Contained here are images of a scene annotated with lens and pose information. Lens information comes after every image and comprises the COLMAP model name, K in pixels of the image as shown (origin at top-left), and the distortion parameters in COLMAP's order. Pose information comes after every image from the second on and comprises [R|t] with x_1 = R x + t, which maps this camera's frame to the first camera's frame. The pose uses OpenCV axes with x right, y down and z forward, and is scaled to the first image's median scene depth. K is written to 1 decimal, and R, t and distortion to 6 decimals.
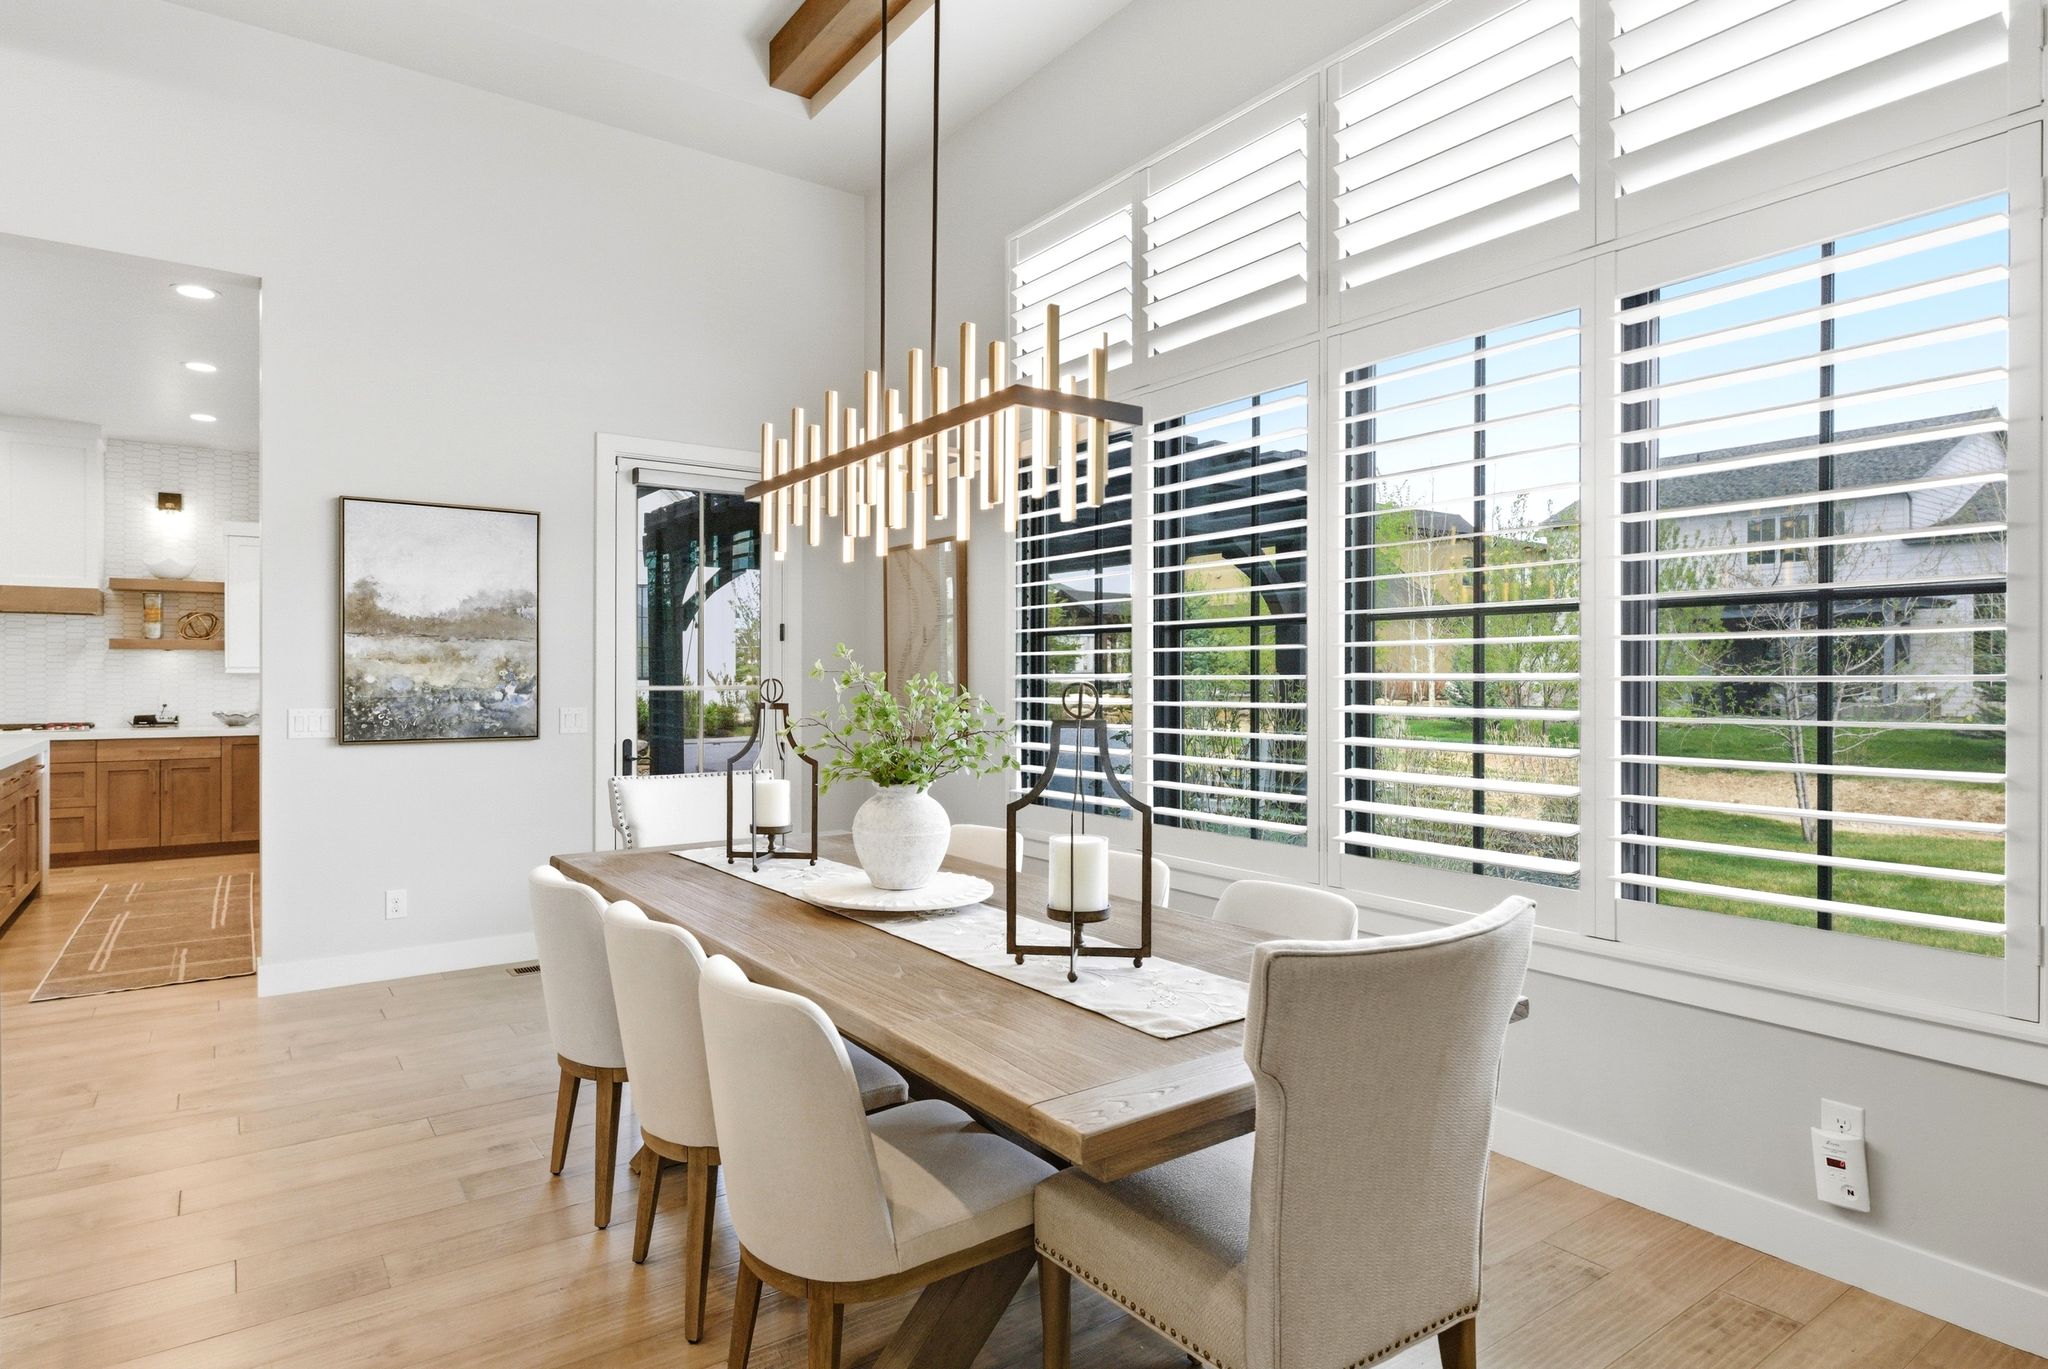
lens RADIAL K [[1113.8, 0, 1023.1], [0, 1113.8, 675.1], [0, 0, 1]] dist [0.001469, 0.000730]
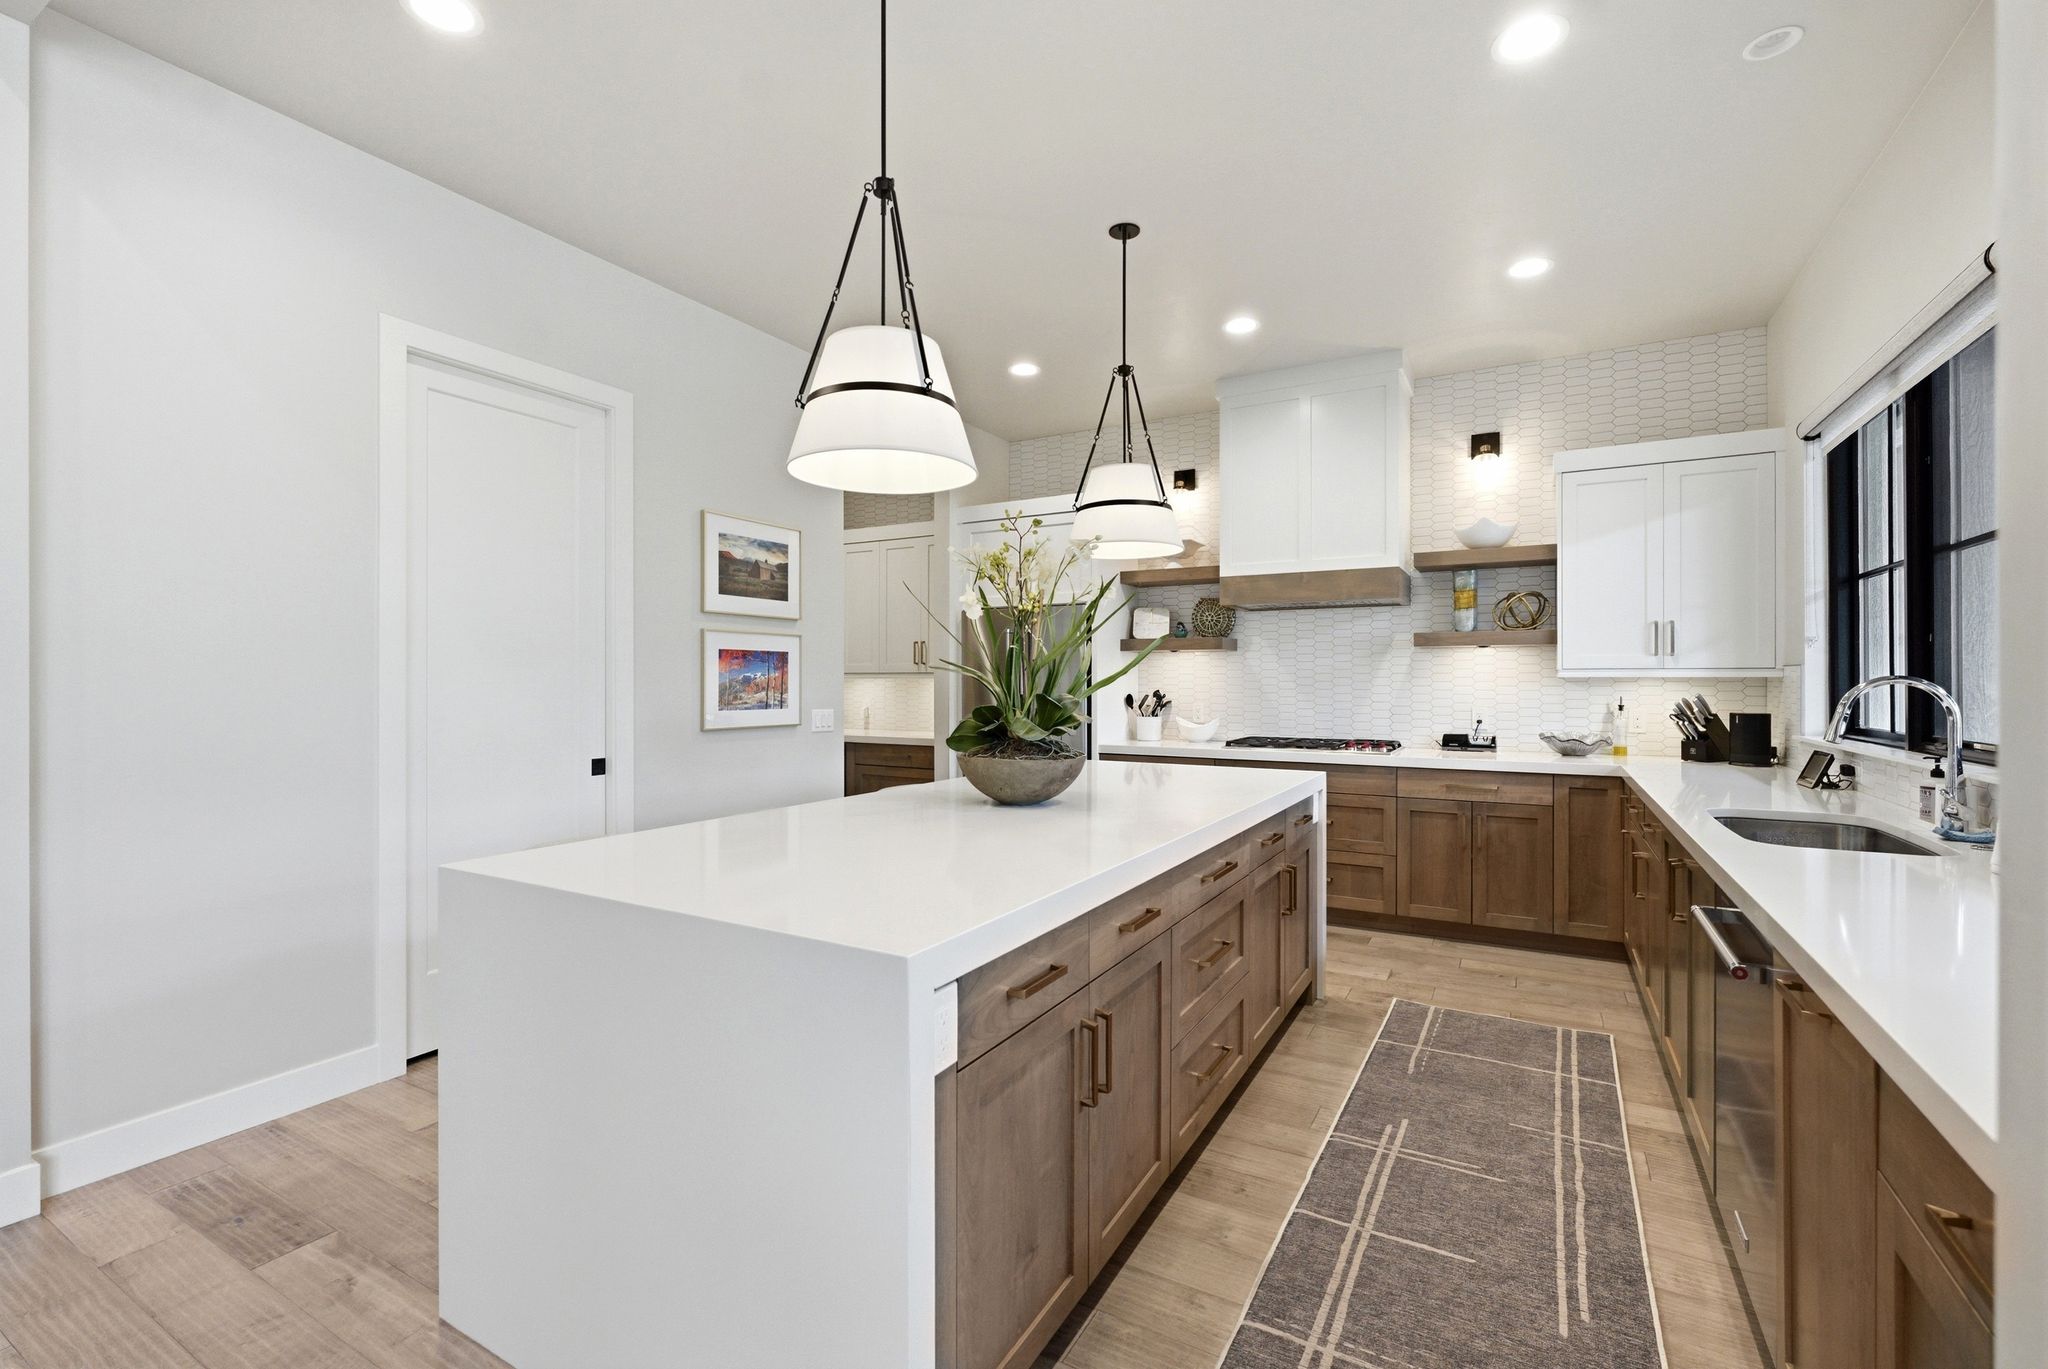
lens RADIAL K [[875.5, 0, 1024.0], [0, 875.5, 684.5], [0, 0, 1]] dist [-0.009821, -0.000013]
pose [[0.412640, 0.002075, -0.910892, -0.382470], [0.000370, 0.999997, 0.002446, 0.001051], [0.910894, -0.001346, 0.412638, 0.506716]]
